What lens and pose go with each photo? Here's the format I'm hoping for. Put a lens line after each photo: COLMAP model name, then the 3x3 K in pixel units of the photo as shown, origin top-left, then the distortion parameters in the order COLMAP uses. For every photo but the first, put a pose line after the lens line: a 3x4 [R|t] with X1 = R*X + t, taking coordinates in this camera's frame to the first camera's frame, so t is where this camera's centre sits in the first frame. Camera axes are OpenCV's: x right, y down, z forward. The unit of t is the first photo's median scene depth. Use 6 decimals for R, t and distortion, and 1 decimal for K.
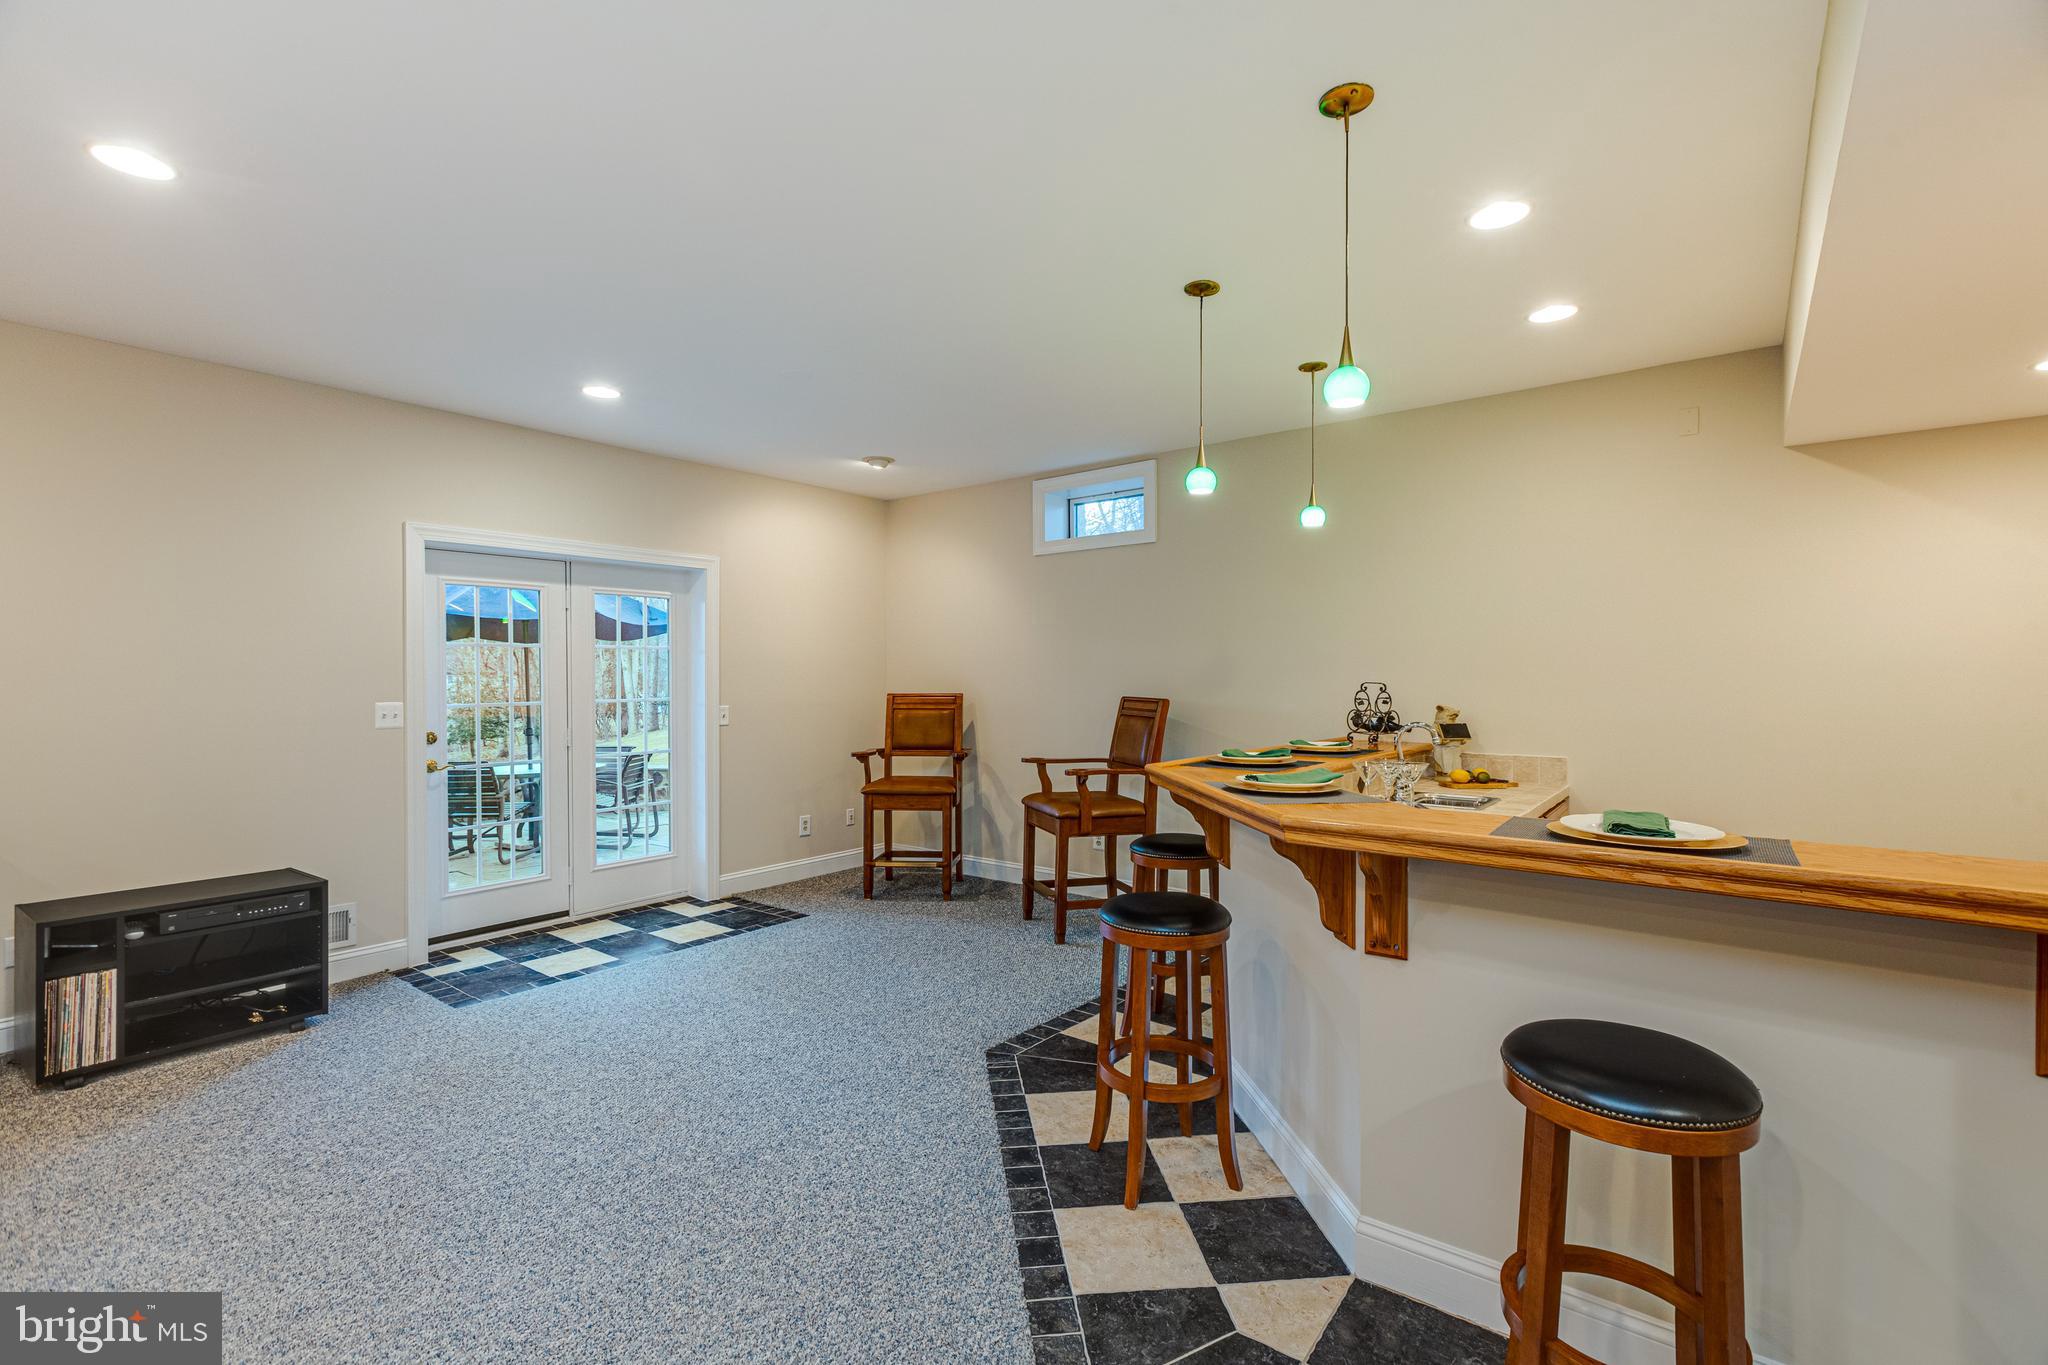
lens RADIAL K [[903.7, 0, 1032.0], [0, 903.7, 678.5], [0, 0, 1]] dist [0.000770, 0.001051]
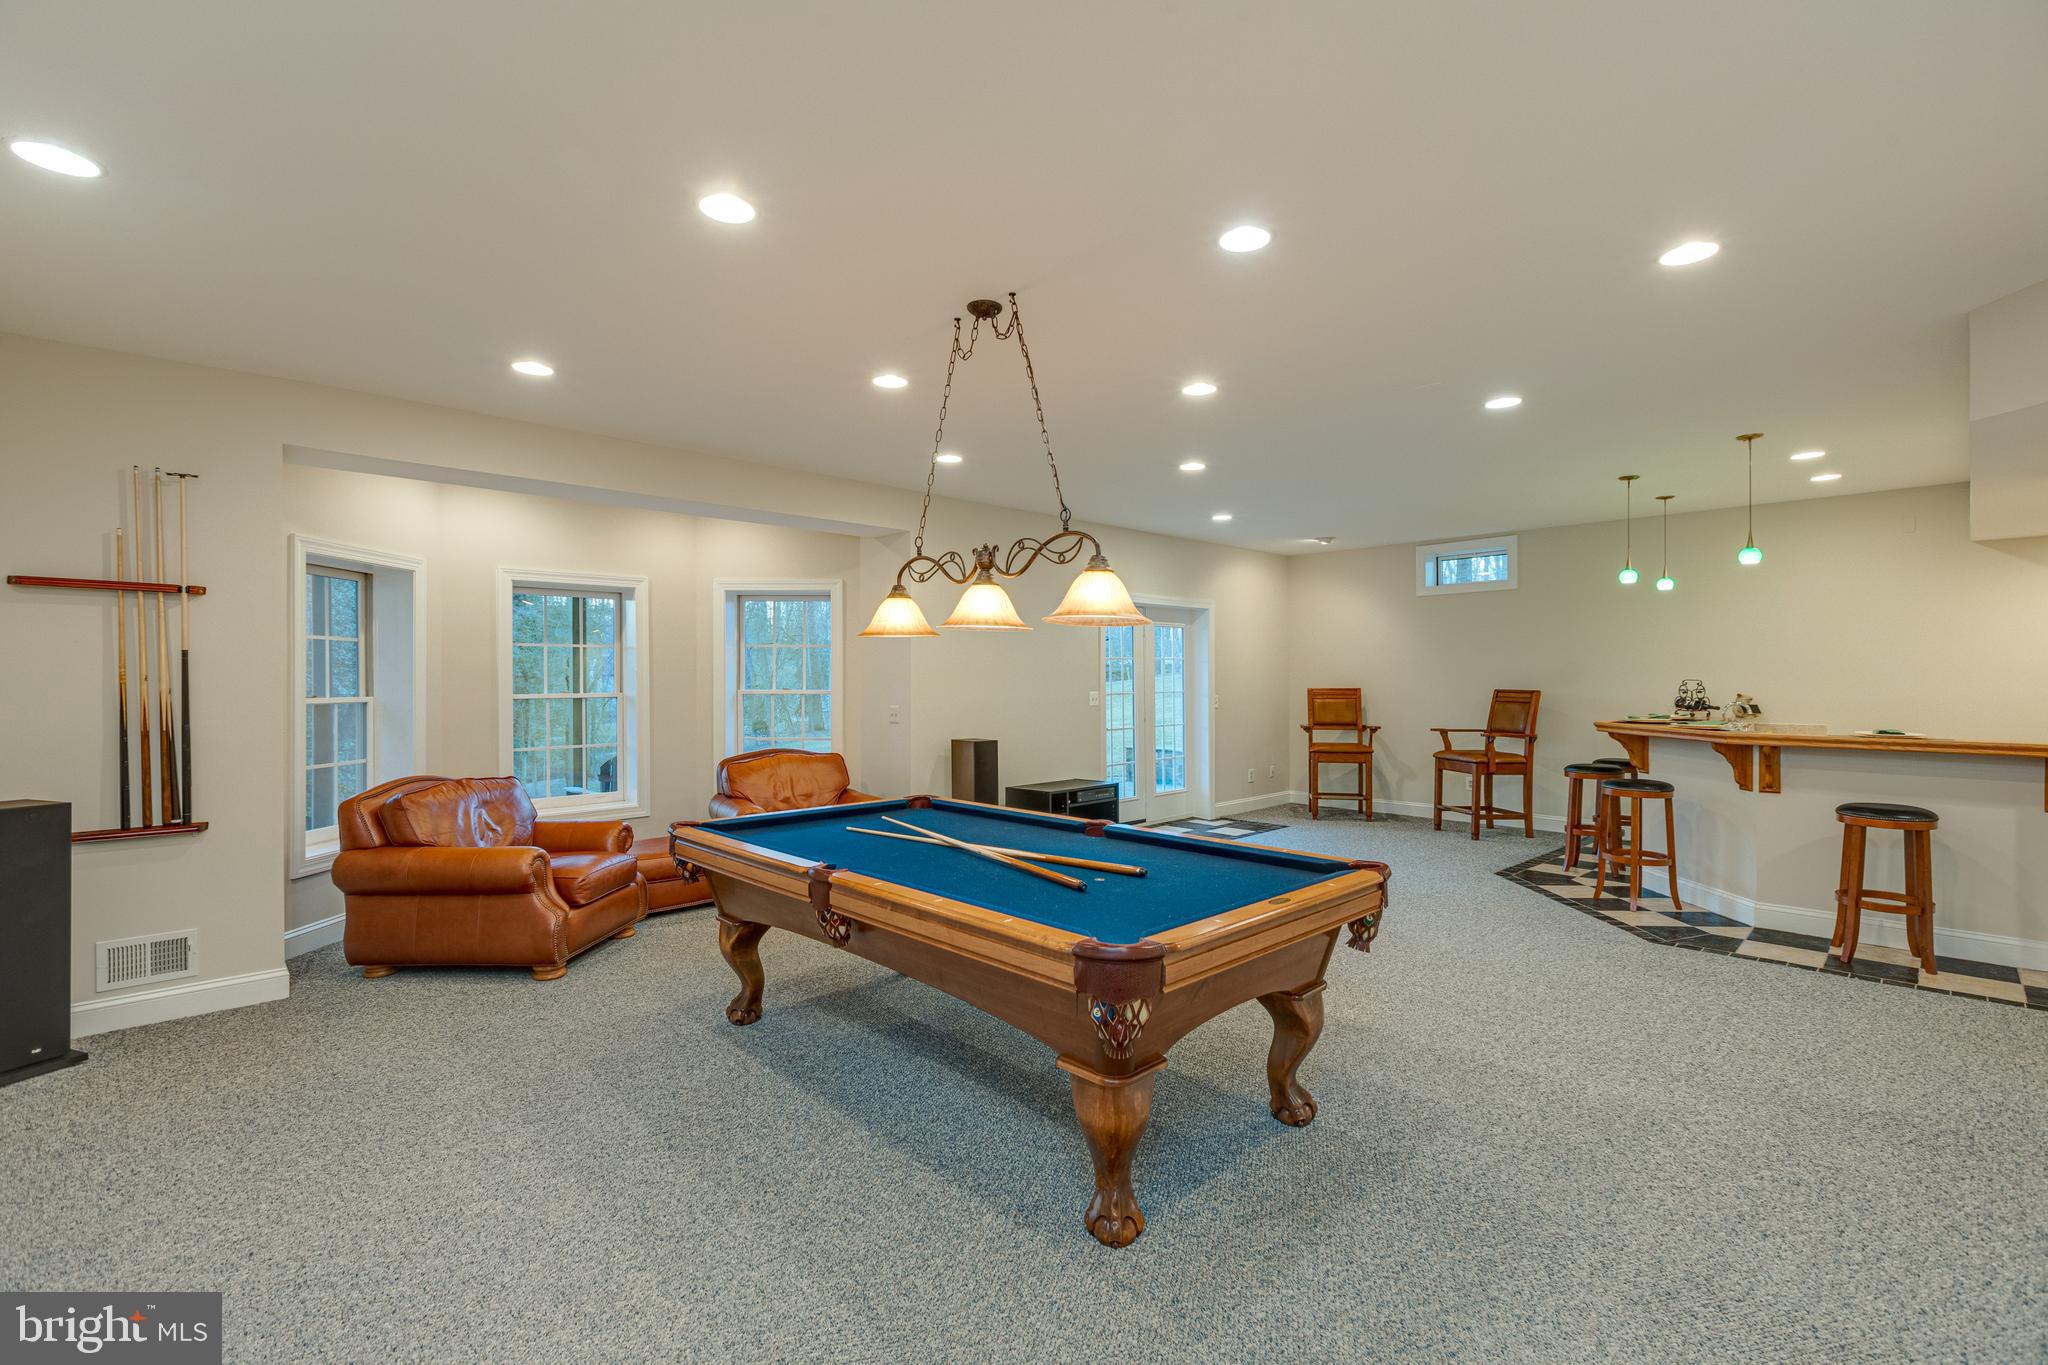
lens RADIAL K [[903.7, 0, 1032.0], [0, 903.7, 678.5], [0, 0, 1]] dist [0.000770, 0.001051]
pose [[0.990005, -0.001520, -0.141023, -0.495677], [0.001429, 0.999999, -0.000749, 0.001229], [0.141024, 0.000540, 0.990006, -0.680196]]
